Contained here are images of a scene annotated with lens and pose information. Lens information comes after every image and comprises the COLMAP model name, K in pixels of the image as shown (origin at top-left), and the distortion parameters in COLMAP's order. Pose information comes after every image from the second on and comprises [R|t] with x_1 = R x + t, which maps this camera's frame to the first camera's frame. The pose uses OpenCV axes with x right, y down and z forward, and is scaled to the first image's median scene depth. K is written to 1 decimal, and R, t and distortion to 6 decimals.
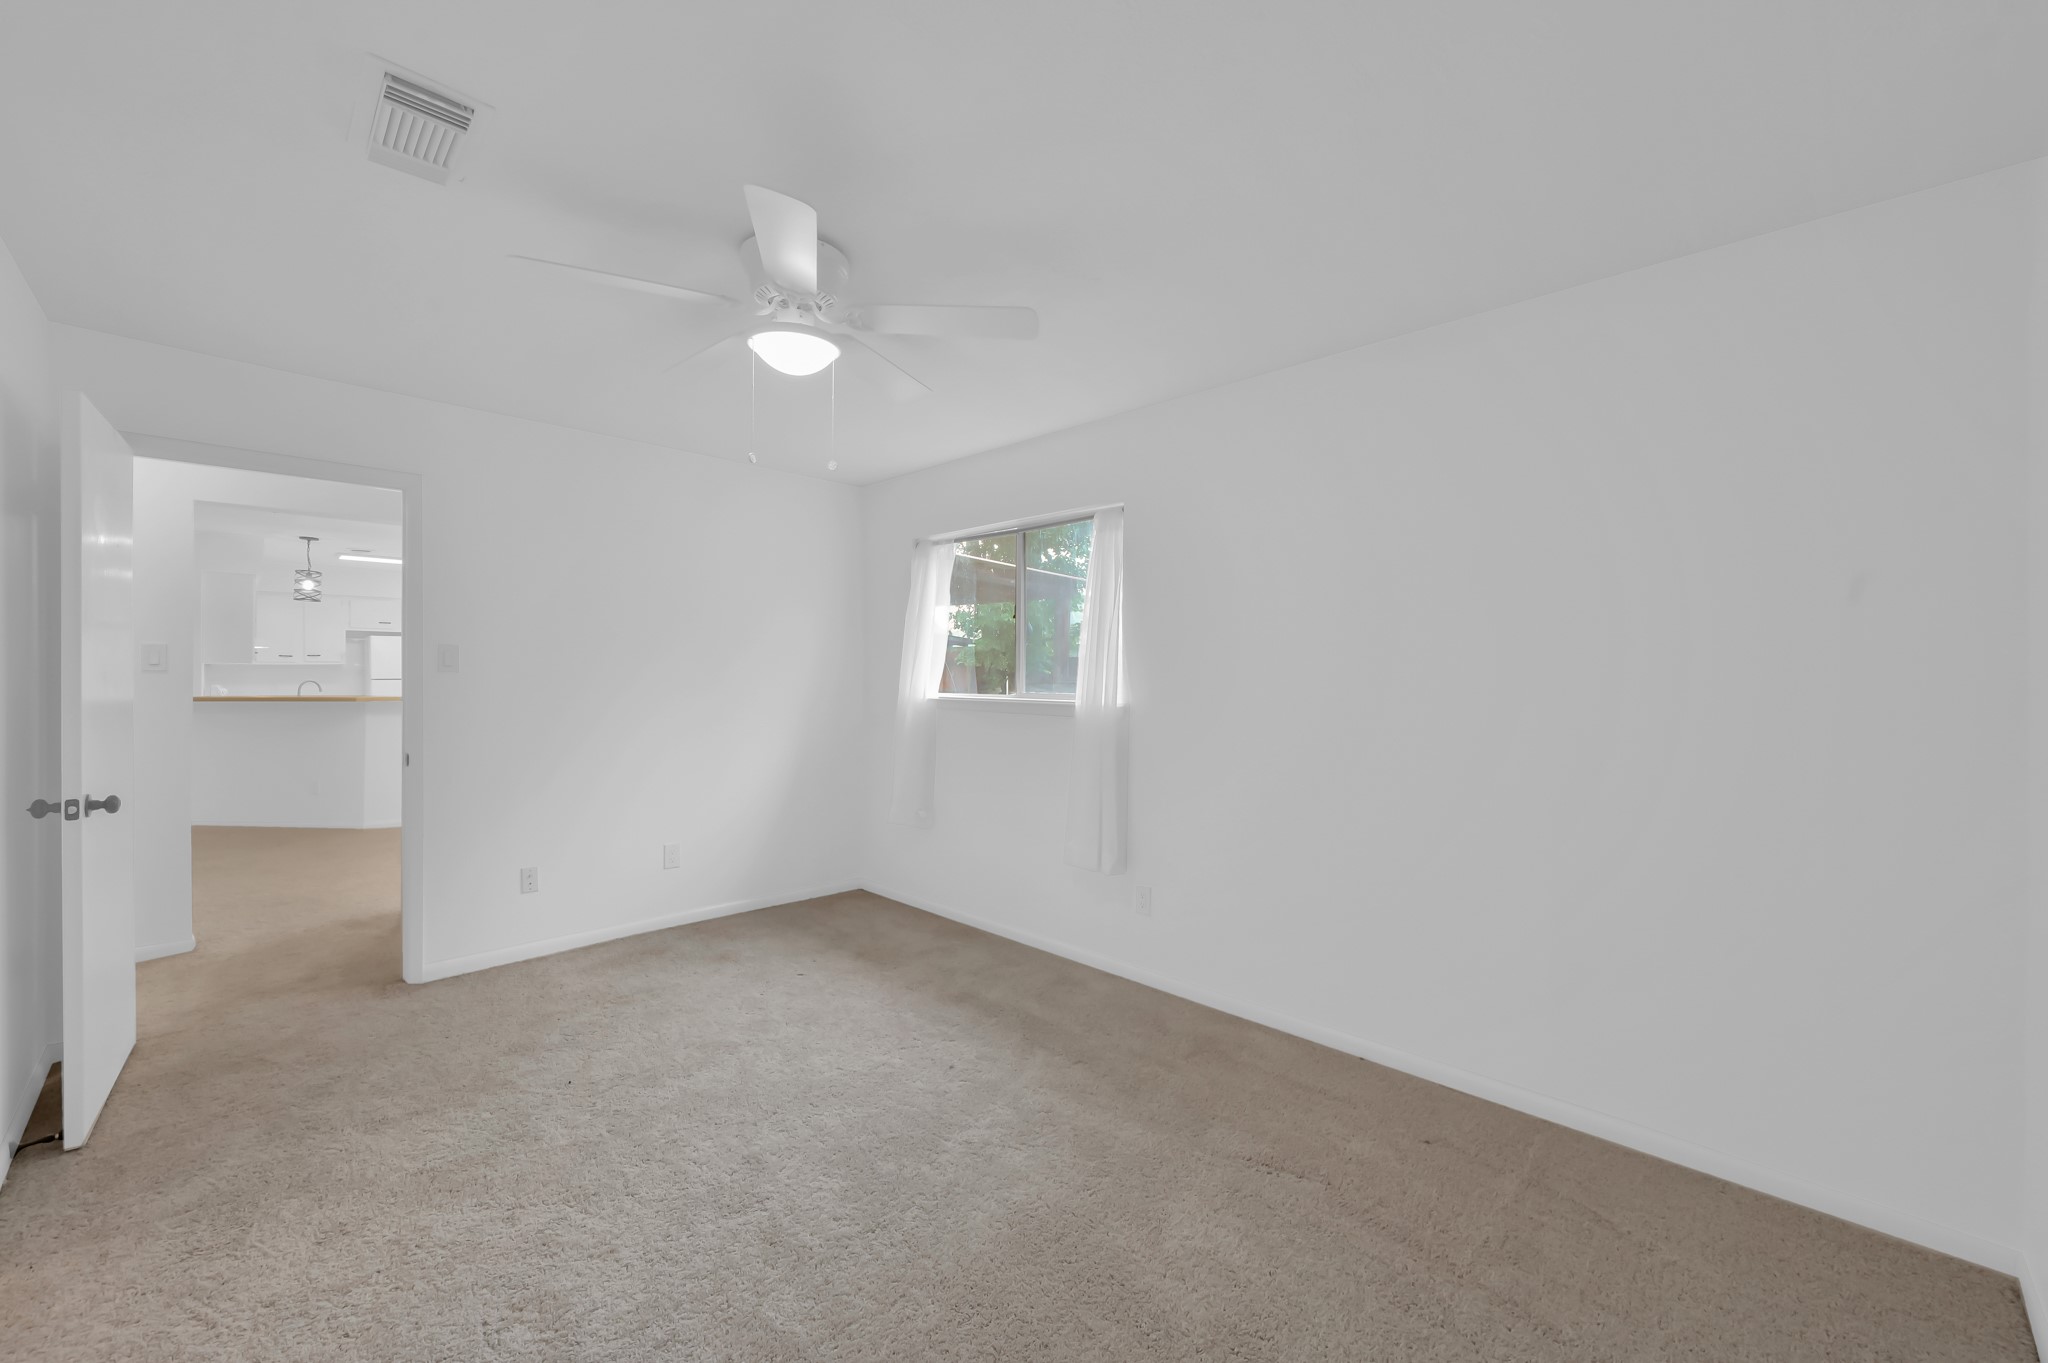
lens RADIAL K [[812.2, 0, 1023.8], [0, 812.2, 672.3], [0, 0, 1]] dist [0.000253, -0.000216]
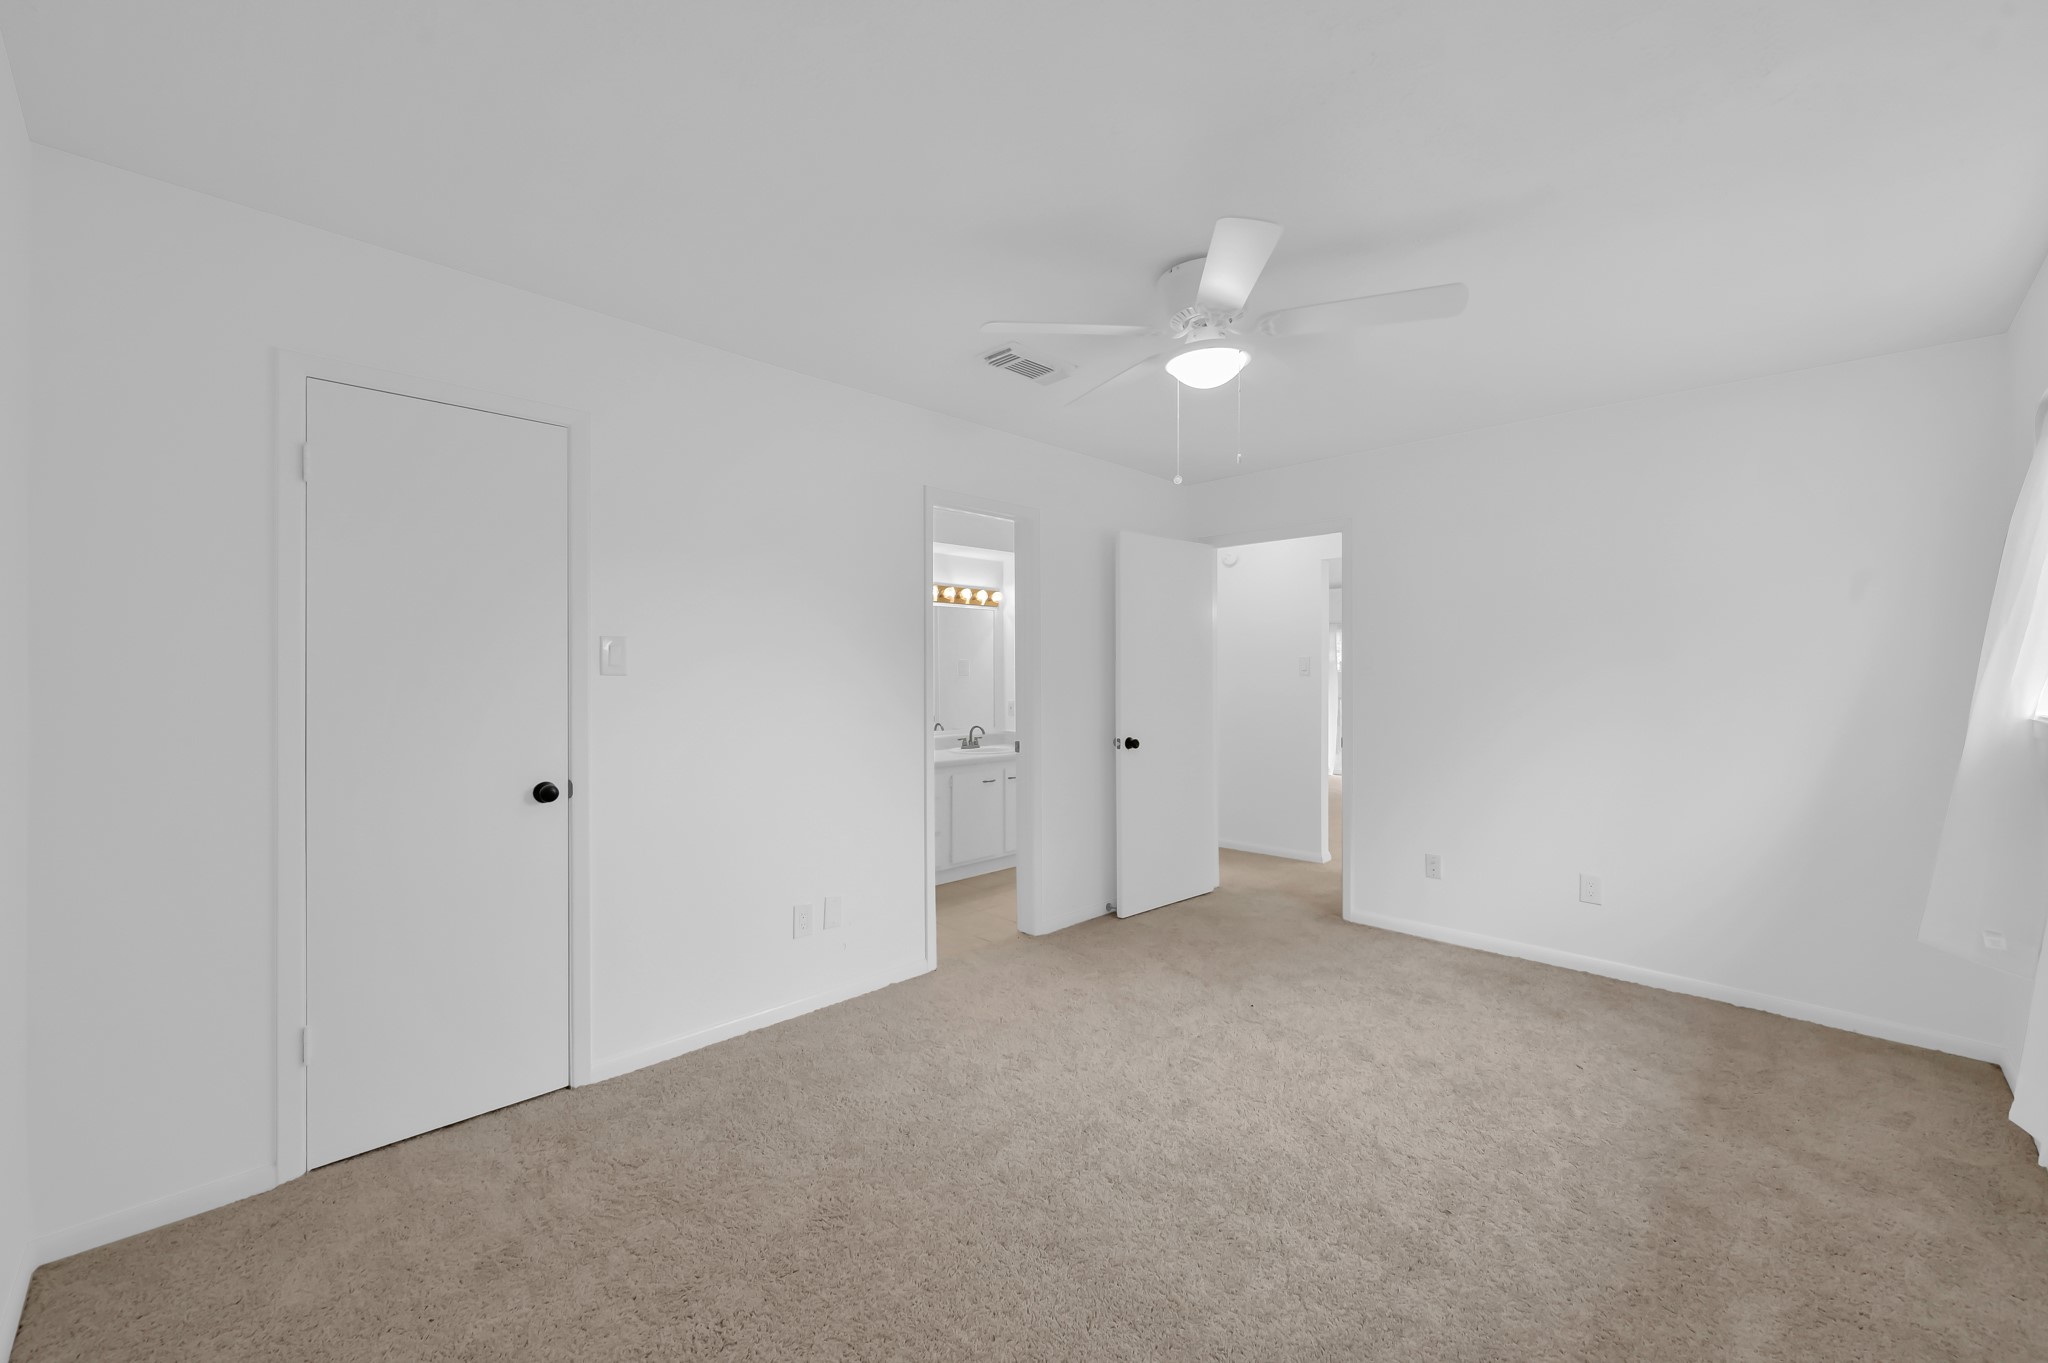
lens RADIAL K [[812.2, 0, 1023.8], [0, 812.2, 672.3], [0, 0, 1]] dist [0.000253, -0.000216]
pose [[-0.001504, -0.009458, -0.999954, 0.551345], [-0.000438, 0.999955, -0.009457, 0.010604], [0.999999, 0.000424, -0.001508, 0.538636]]
